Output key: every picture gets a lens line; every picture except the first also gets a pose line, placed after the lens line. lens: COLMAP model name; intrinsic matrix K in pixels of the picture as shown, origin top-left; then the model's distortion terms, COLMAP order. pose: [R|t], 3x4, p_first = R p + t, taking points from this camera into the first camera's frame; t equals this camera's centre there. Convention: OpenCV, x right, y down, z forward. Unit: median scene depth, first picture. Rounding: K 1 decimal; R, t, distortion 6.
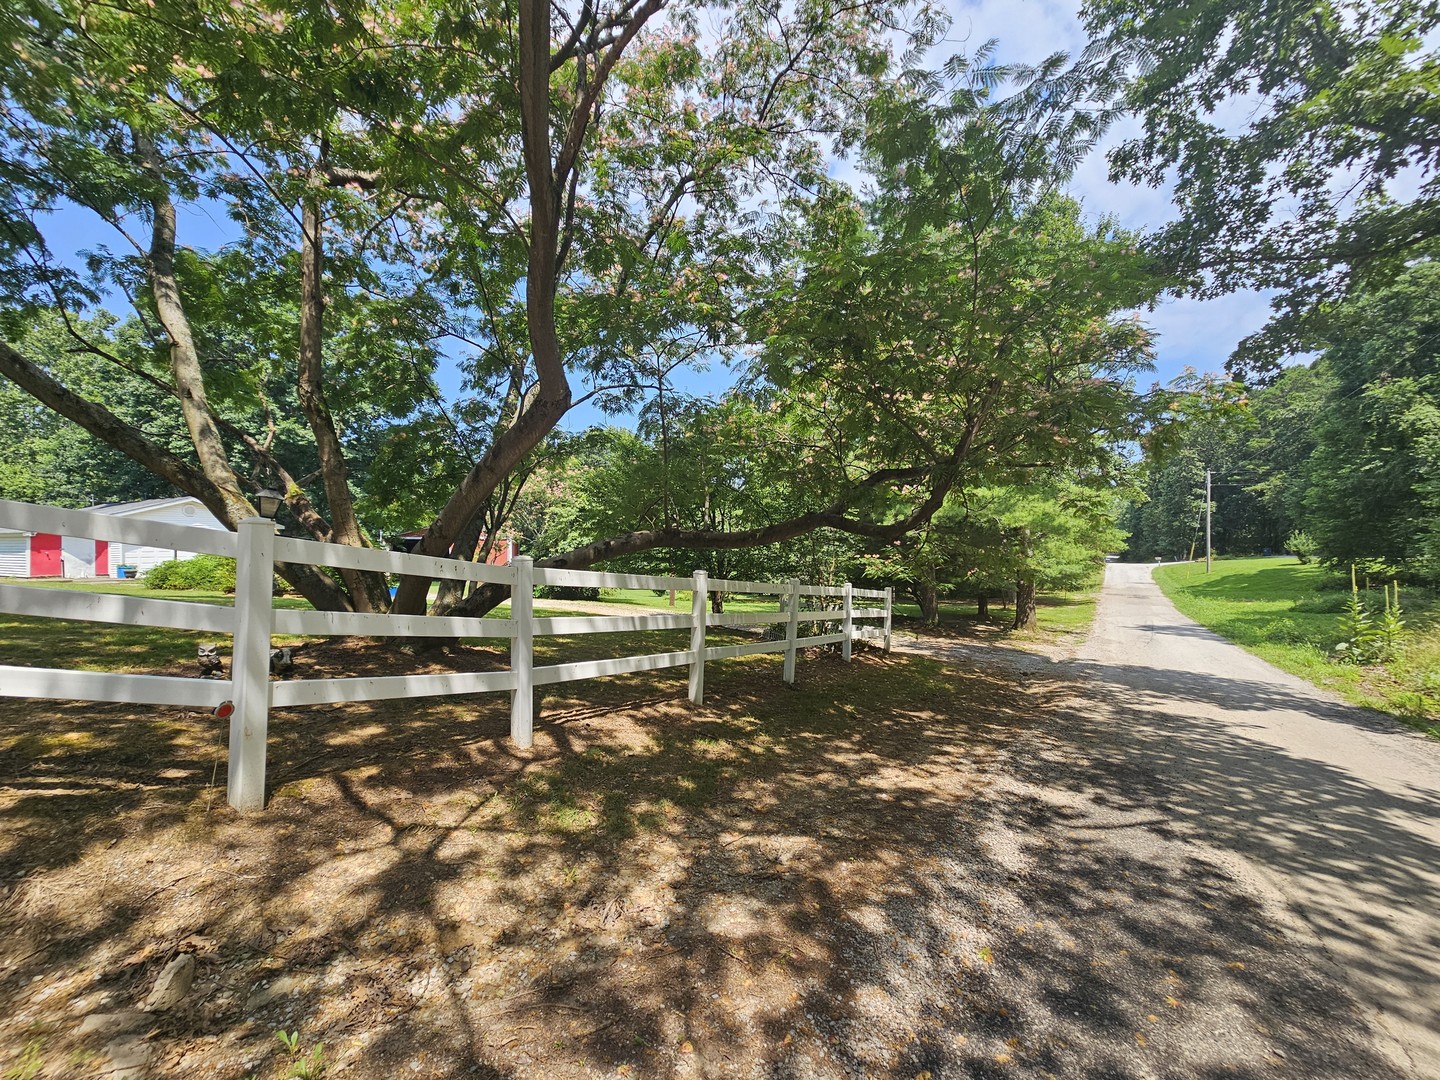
lens RADIAL K [[583.3, 0, 720.0], [0, 583.3, 540.0], [0, 0, 1]] dist [0.001292, 0.000098]
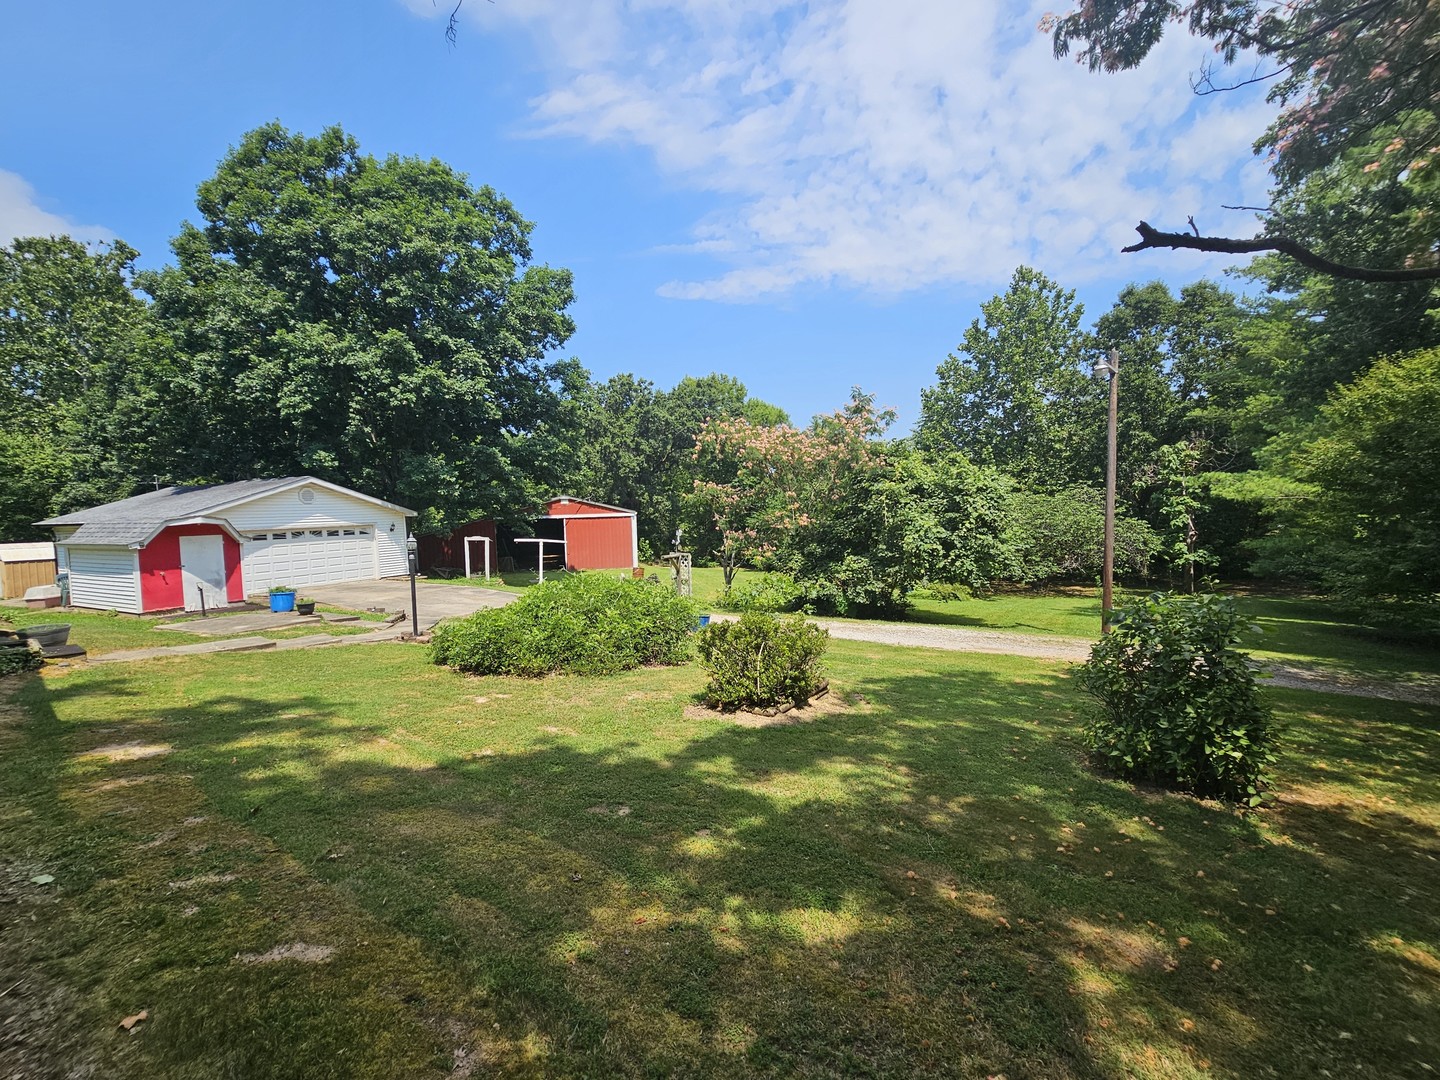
lens RADIAL K [[623.5, 0, 720.0], [0, 623.5, 540.0], [0, 0, 1]] dist [-0.002399, -0.000192]
pose [[0.999533, -0.016527, -0.025697, -0.387328], [0.018059, 0.997999, 0.060595, -0.033493], [0.024644, -0.061030, 0.997832, 0.250436]]
